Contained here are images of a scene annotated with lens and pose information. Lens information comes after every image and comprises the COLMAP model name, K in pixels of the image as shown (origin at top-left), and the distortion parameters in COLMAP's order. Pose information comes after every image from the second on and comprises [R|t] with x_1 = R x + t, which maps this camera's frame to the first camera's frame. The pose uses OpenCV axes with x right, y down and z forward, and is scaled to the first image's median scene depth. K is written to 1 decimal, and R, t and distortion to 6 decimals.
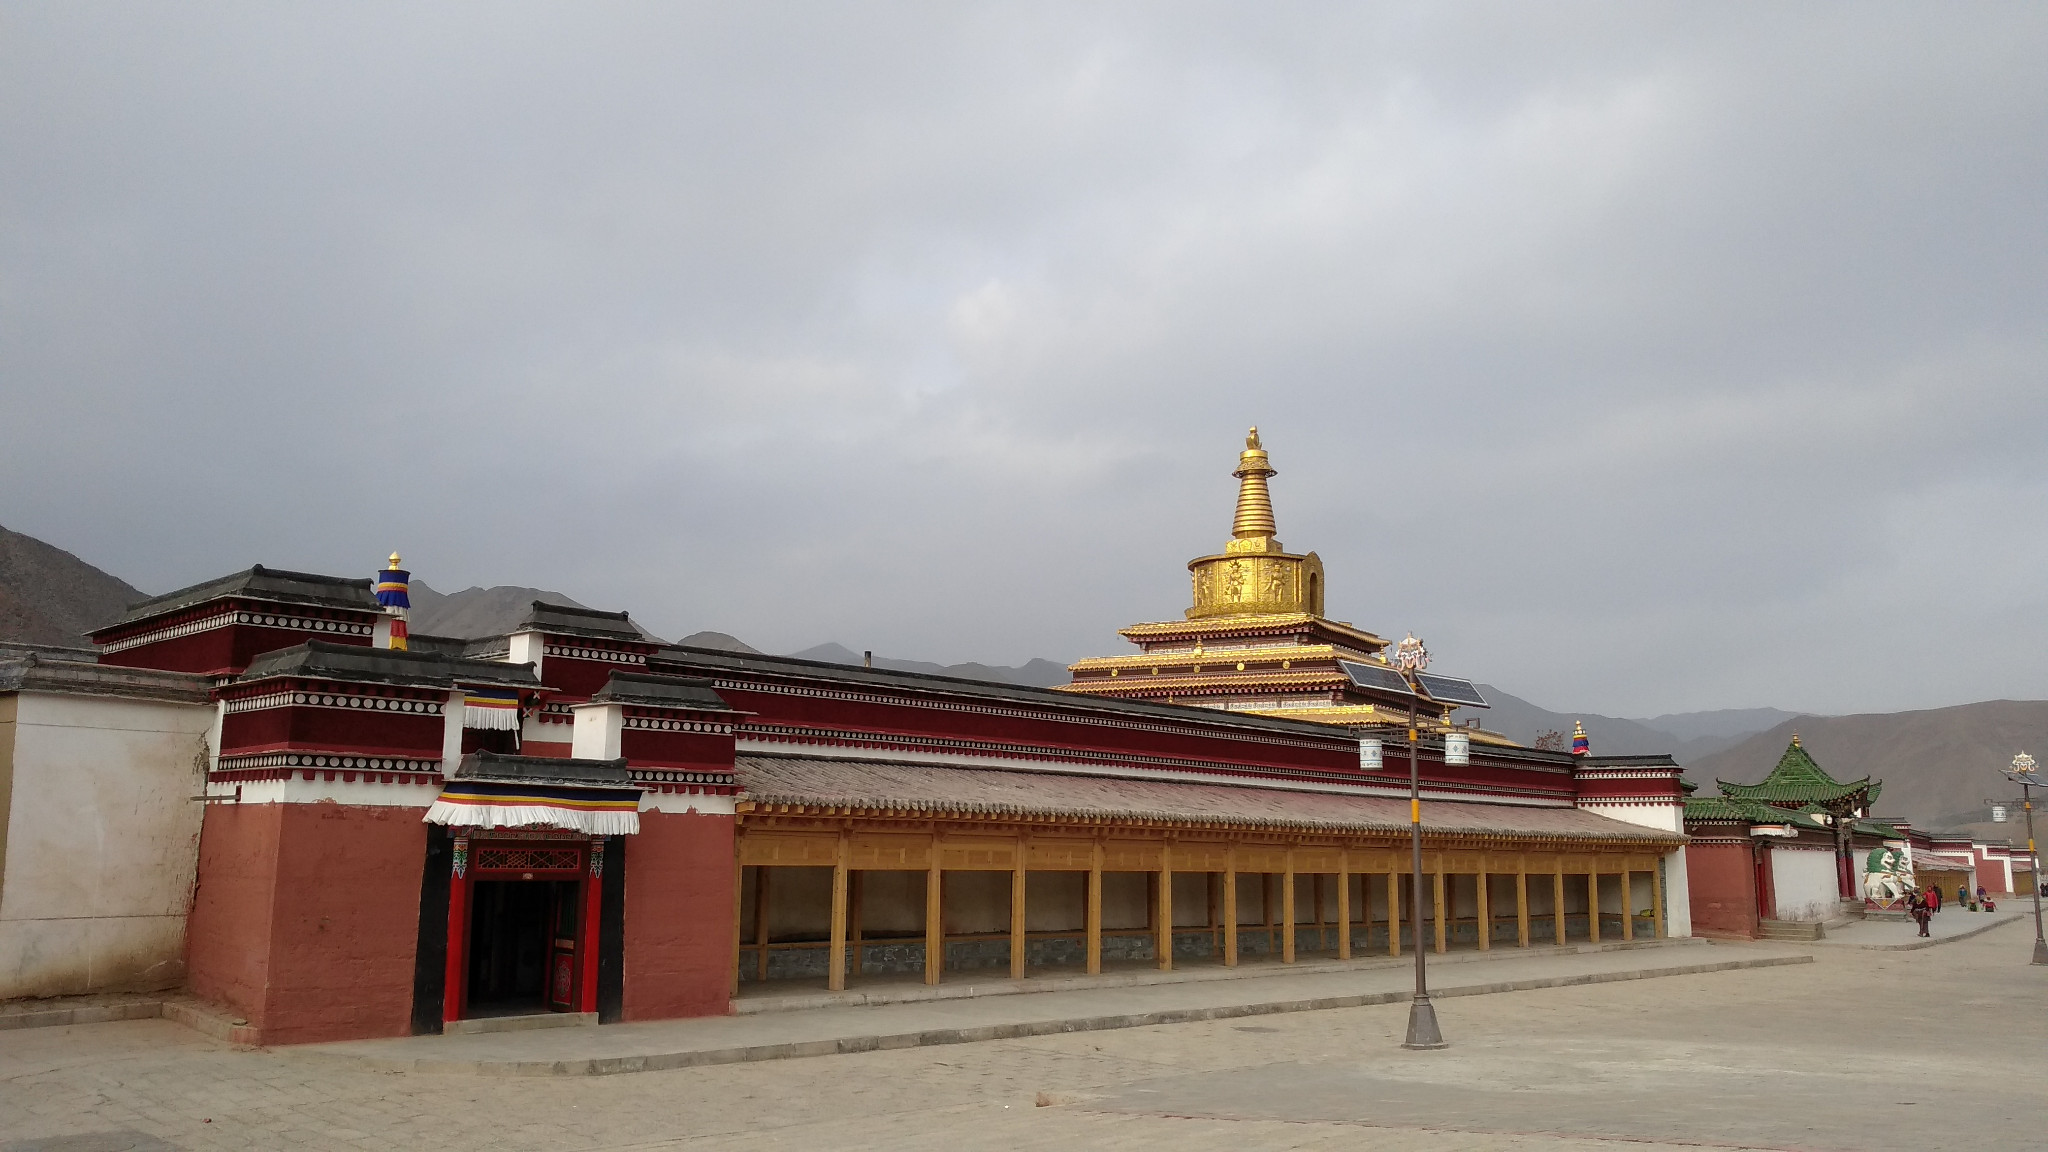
lens RADIAL K [[1670.8, 0, 1084.9], [0, 1670.8, 556.5], [0, 0, 1]] dist [0.017733, -0.015051]
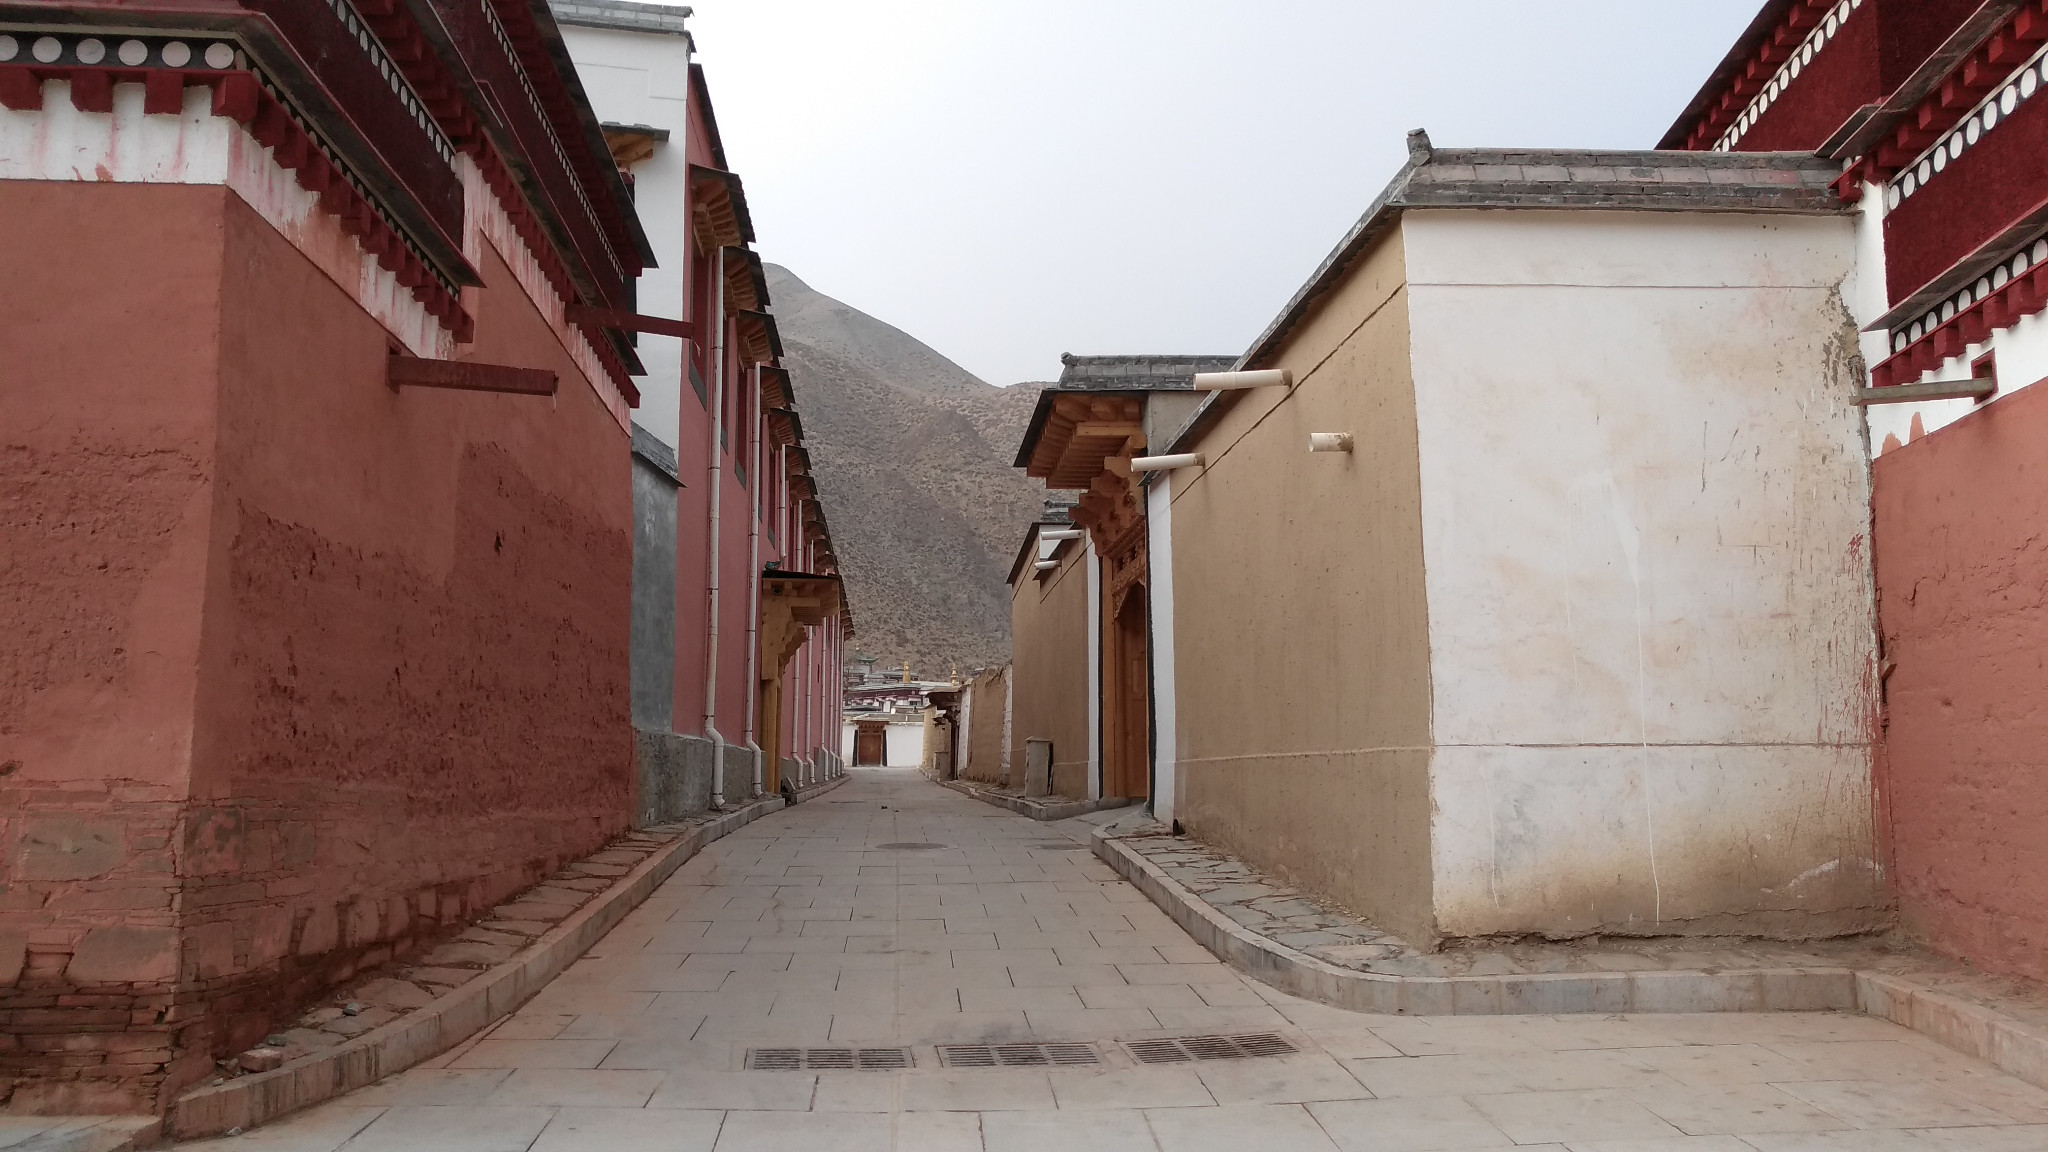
lens RADIAL K [[1670.8, 0, 1023.6], [0, 1670.8, 575.2], [0, 0, 1]] dist [0.017733, -0.015051]
pose [[0.637779, -0.110125, -0.762306, -0.356551], [0.137155, 0.990146, -0.028289, 0.157079], [0.757909, -0.086512, 0.646599, 0.600215]]
